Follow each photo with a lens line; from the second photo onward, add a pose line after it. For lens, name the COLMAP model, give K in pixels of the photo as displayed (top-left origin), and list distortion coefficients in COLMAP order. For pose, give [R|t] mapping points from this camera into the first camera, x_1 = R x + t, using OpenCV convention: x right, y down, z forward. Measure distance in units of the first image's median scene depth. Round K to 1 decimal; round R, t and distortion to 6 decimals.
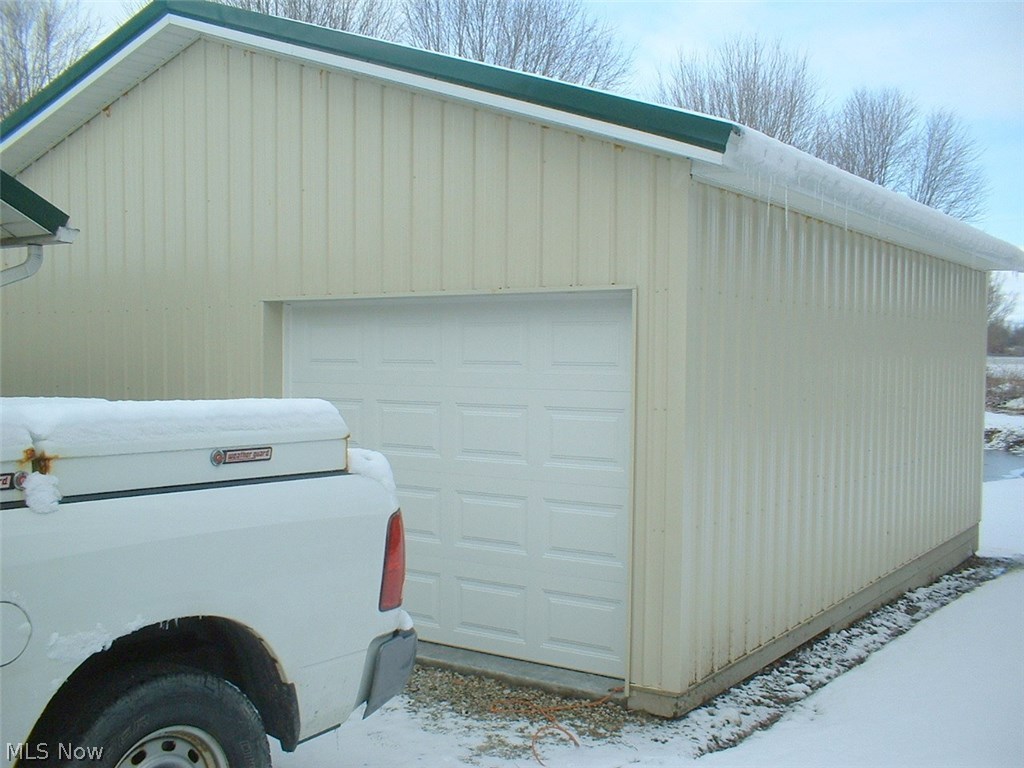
lens RADIAL K [[1119.0, 0, 512.0], [0, 1119.0, 384.0], [0, 0, 1]] dist [-0.121117, 0.378934]
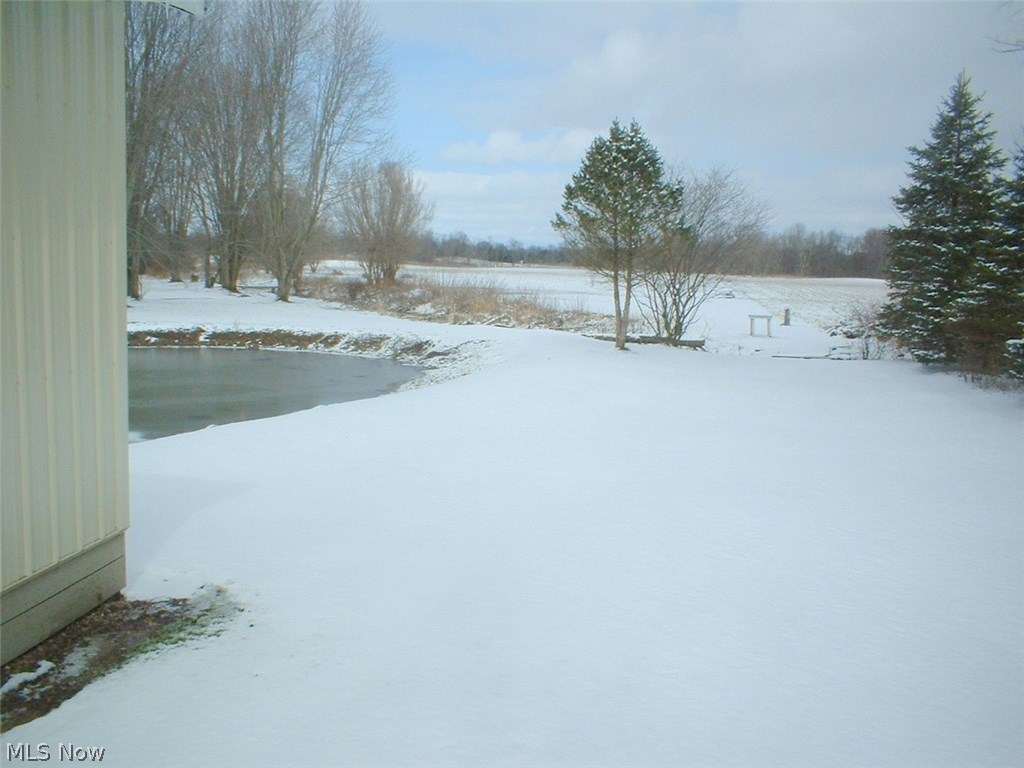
lens RADIAL K [[1119.0, 0, 512.0], [0, 1119.0, 384.0], [0, 0, 1]] dist [-0.121117, 0.378934]
pose [[0.885835, -0.038721, 0.462382, 0.065302], [0.001621, 0.996764, 0.080366, 0.004470], [-0.463998, -0.070441, 0.883031, 0.091072]]
